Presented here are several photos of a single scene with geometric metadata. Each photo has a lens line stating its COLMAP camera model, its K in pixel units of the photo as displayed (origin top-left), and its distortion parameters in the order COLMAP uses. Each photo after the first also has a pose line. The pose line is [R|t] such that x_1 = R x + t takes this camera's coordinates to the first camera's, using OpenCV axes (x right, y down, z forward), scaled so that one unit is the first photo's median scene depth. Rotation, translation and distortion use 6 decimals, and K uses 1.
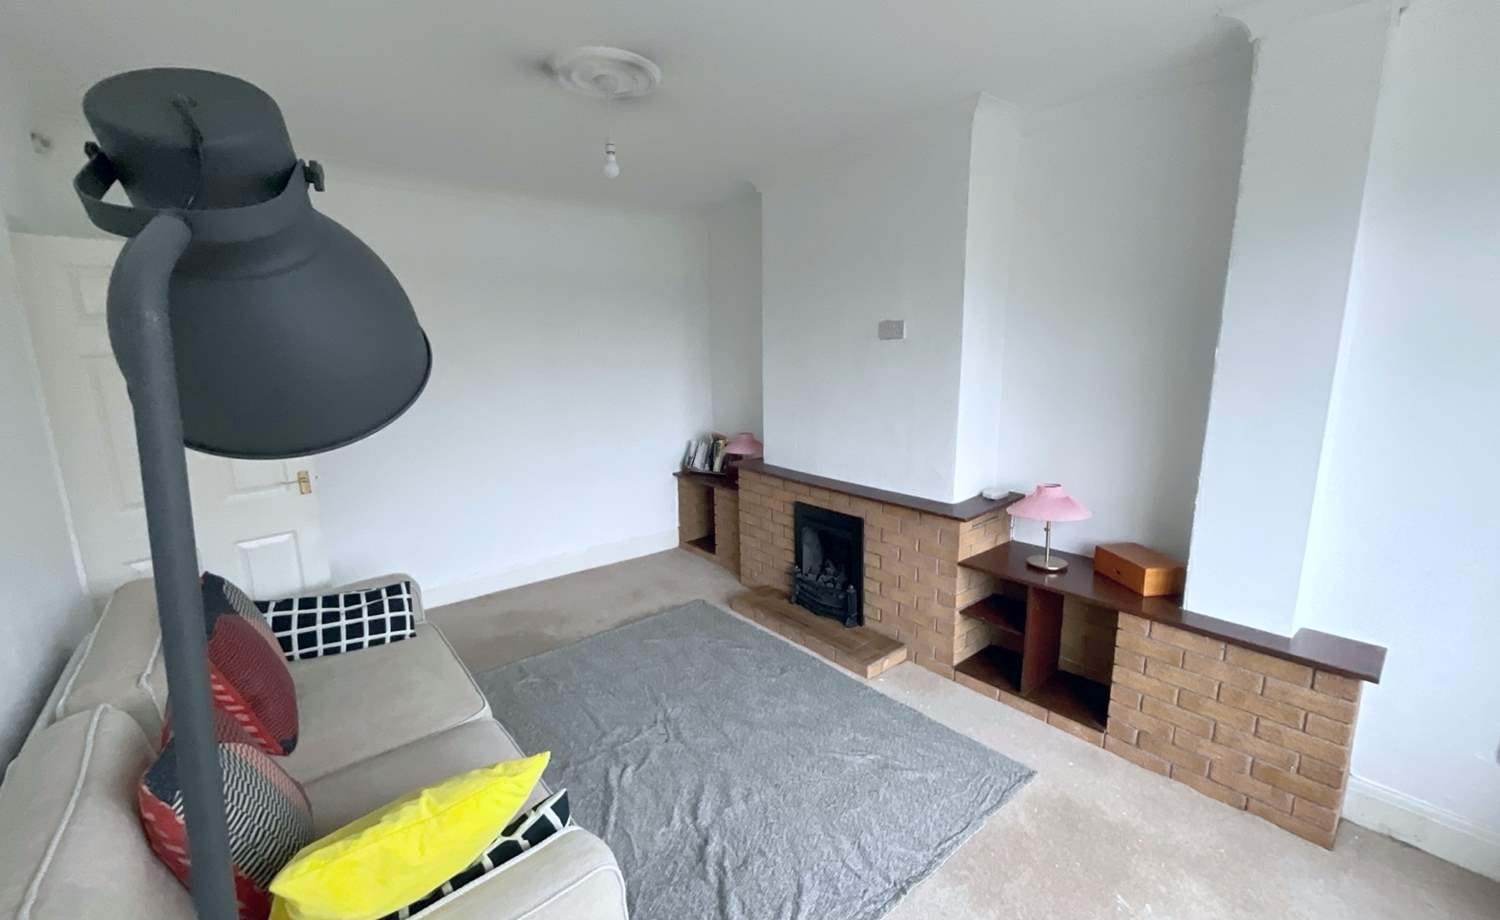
lens RADIAL K [[611.3, 0, 750.0], [0, 611.3, 460.0], [0, 0, 1]] dist [-0.009806, 0.009077]
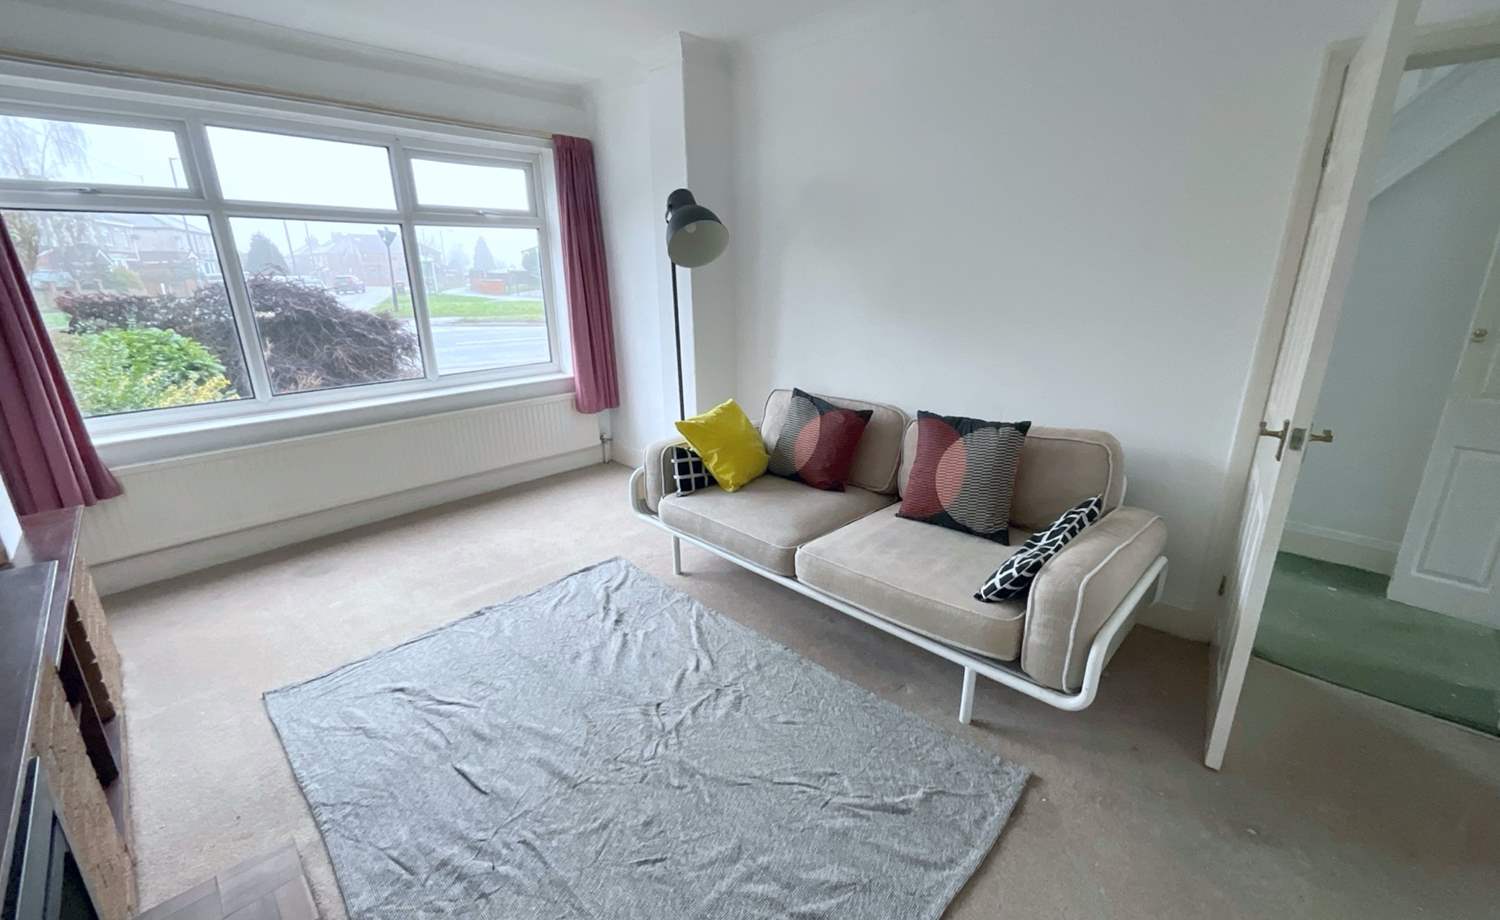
lens RADIAL K [[611.3, 0, 750.0], [0, 611.3, 460.0], [0, 0, 1]] dist [-0.009806, 0.009077]
pose [[-0.994630, 0.045144, -0.093131, -0.226133], [-0.001812, 0.892121, 0.451793, -0.256954], [0.103480, 0.449536, -0.887248, 1.826815]]
